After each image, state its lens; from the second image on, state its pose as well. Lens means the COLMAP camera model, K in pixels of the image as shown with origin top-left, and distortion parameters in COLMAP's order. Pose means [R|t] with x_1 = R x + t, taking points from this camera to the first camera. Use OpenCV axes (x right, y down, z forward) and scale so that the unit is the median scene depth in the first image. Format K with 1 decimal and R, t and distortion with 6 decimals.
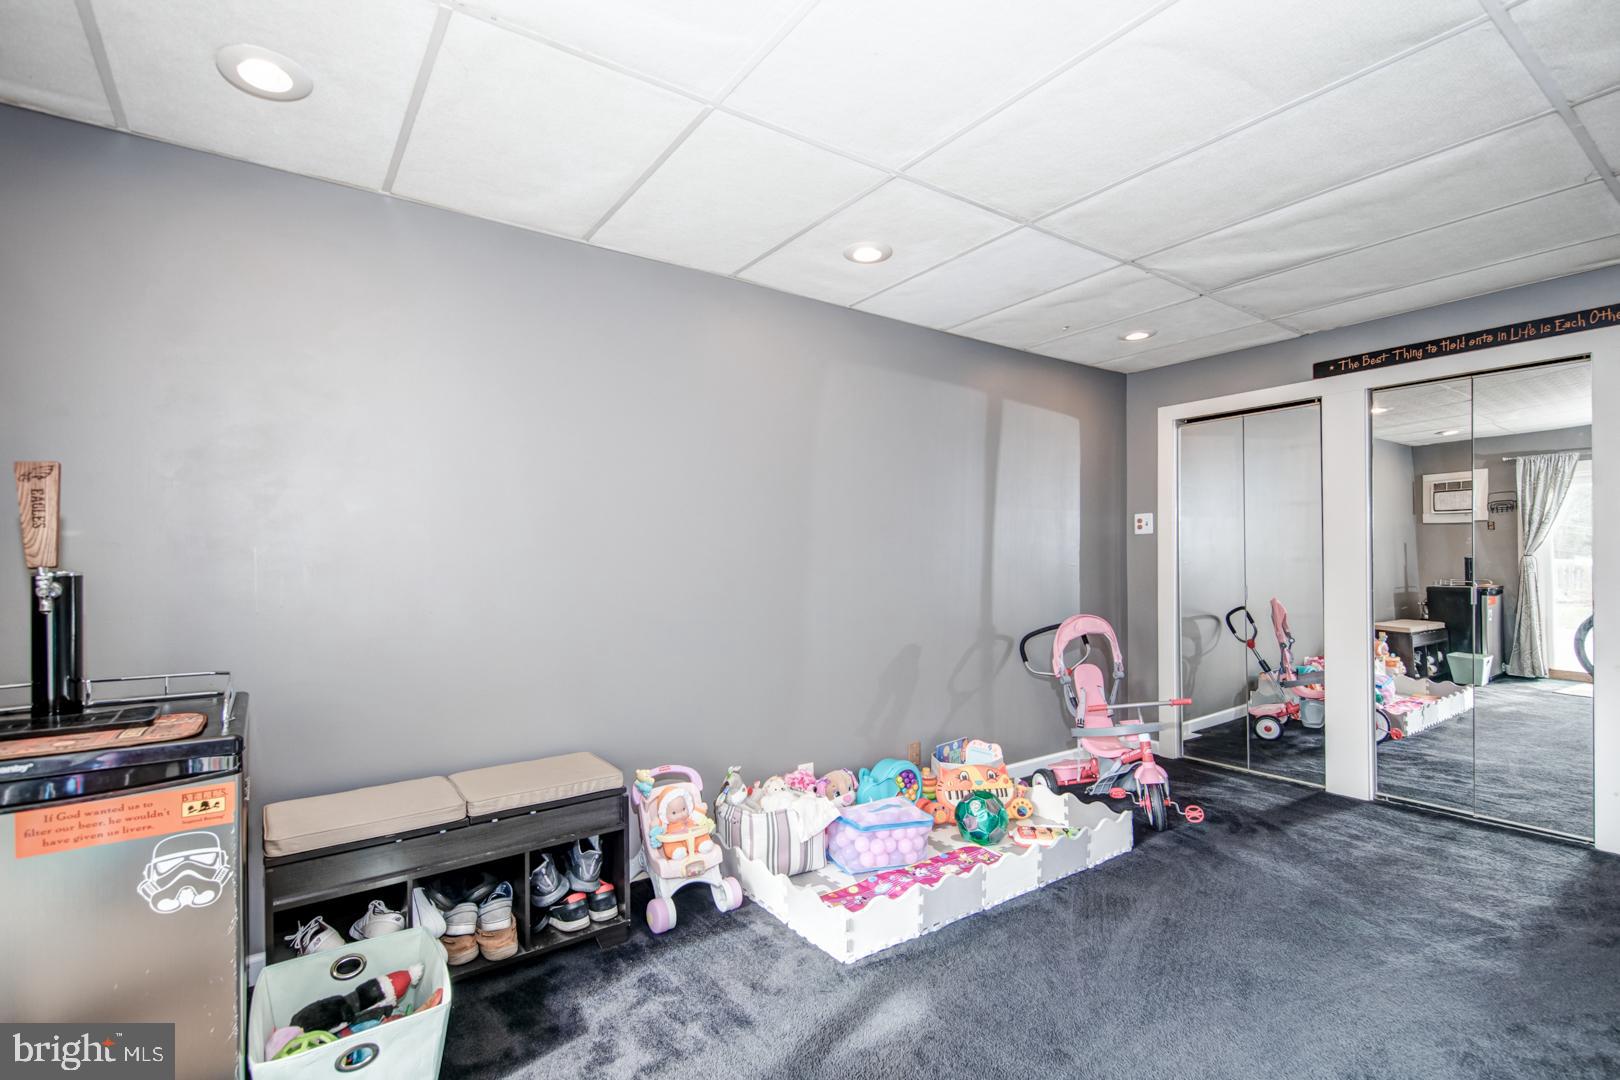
lens RADIAL K [[747.9, 0, 809.7], [0, 747.9, 550.2], [0, 0, 1]] dist [0.004009, -0.000043]
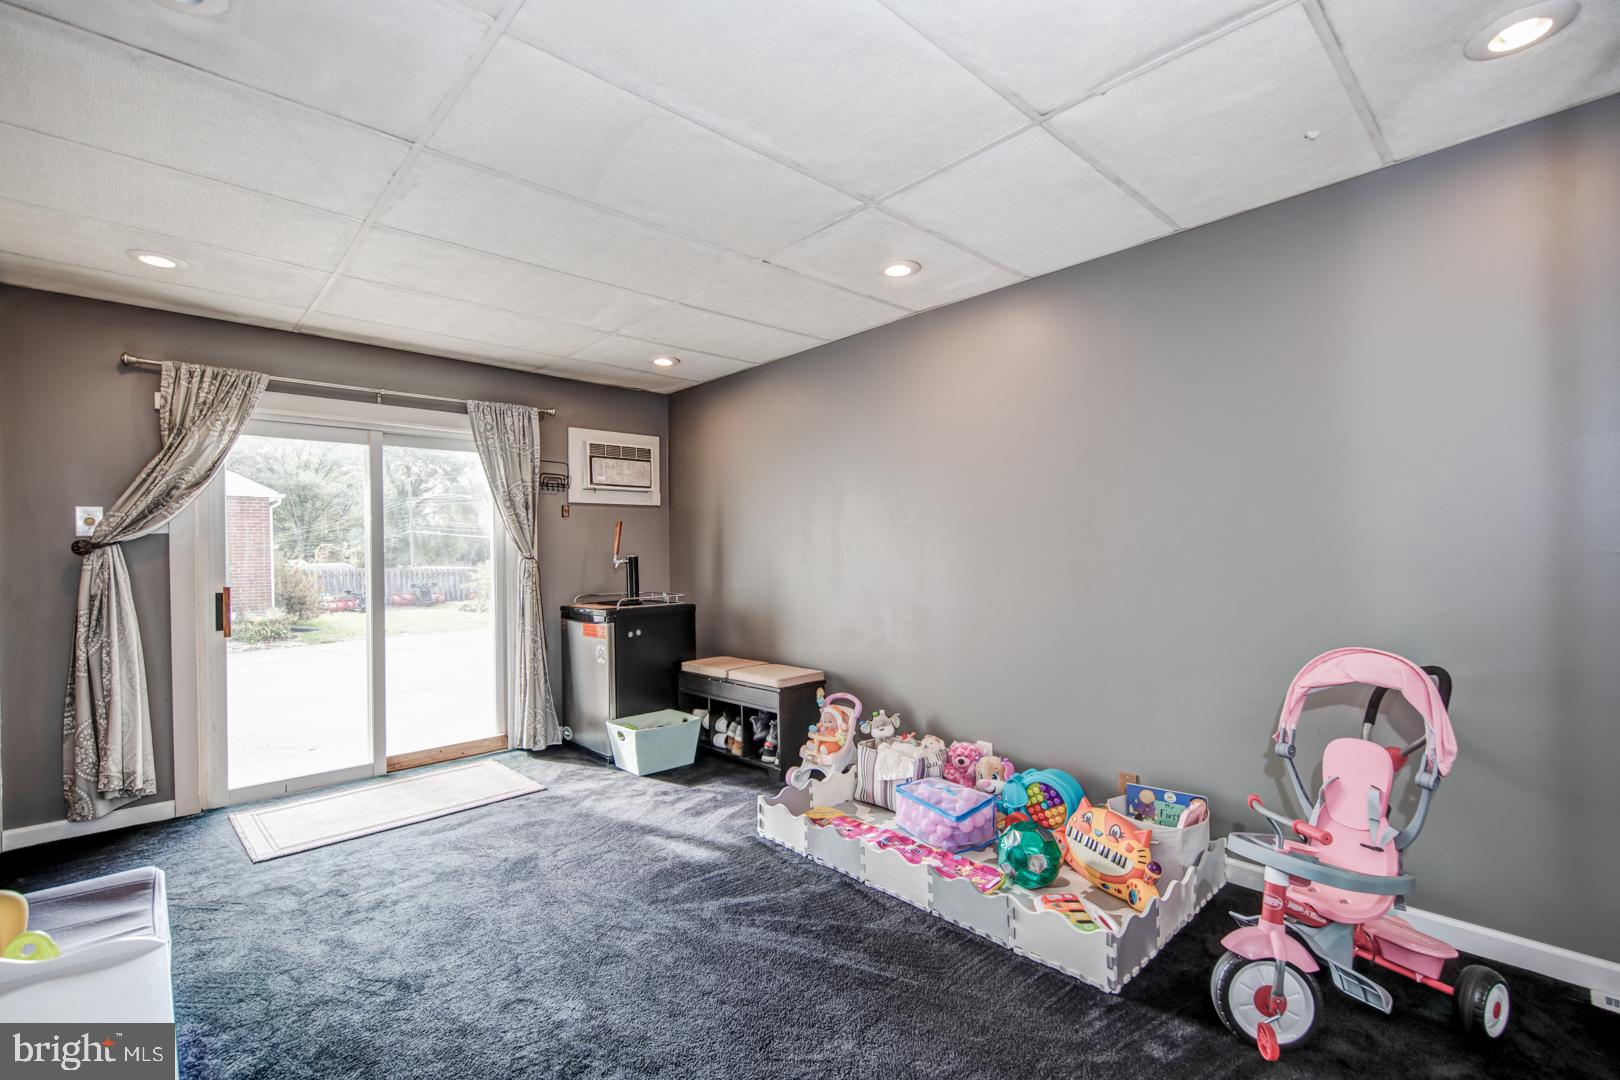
lens RADIAL K [[747.9, 0, 809.7], [0, 747.9, 550.2], [0, 0, 1]] dist [0.004009, -0.000043]
pose [[0.103108, -0.006211, -0.994651, 1.388037], [0.014499, 0.999884, -0.004741, 0.028464], [0.994565, -0.013932, 0.103186, 0.912342]]
